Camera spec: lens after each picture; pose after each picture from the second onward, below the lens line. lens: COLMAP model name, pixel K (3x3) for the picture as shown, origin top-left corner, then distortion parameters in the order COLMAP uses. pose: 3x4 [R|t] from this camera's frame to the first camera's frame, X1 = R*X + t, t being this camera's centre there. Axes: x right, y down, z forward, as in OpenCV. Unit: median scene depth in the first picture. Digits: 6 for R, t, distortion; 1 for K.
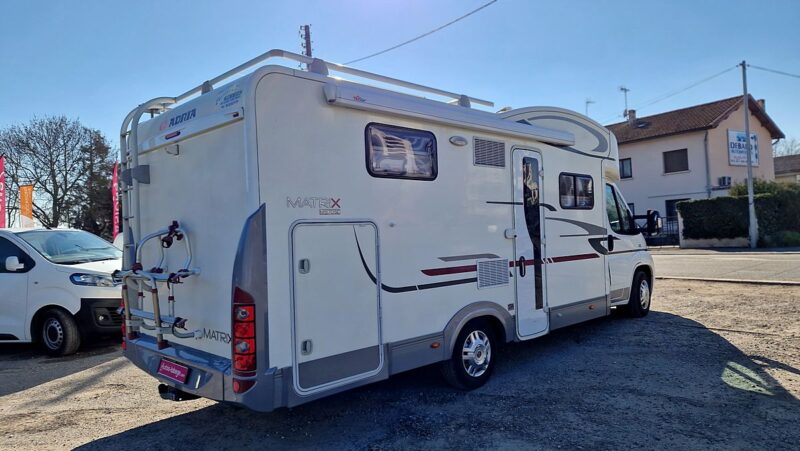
lens RADIAL K [[531.3, 0, 400.0], [0, 531.3, 225.5], [0, 0, 1]] dist [0.071470, -0.057332]
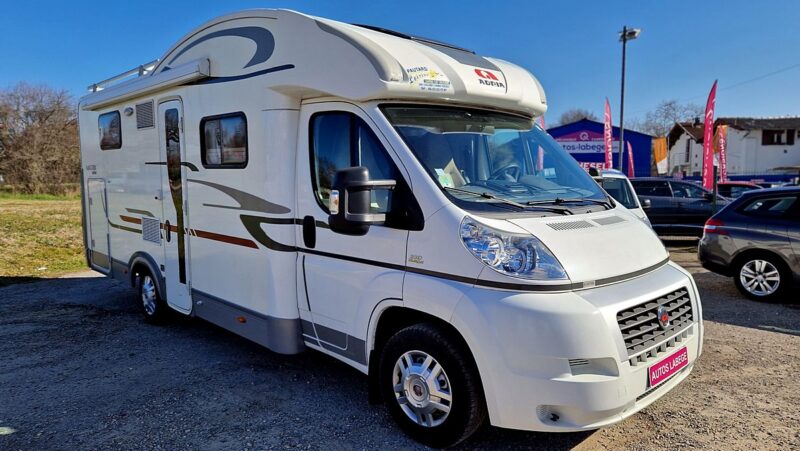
lens RADIAL K [[531.3, 0, 400.0], [0, 531.3, 225.5], [0, 0, 1]] dist [0.071470, -0.057332]
pose [[-0.001831, 0.127959, -0.991778, 1.097754], [0.009397, 0.991738, 0.127936, -0.046772], [0.999954, -0.009085, -0.003018, 1.331369]]
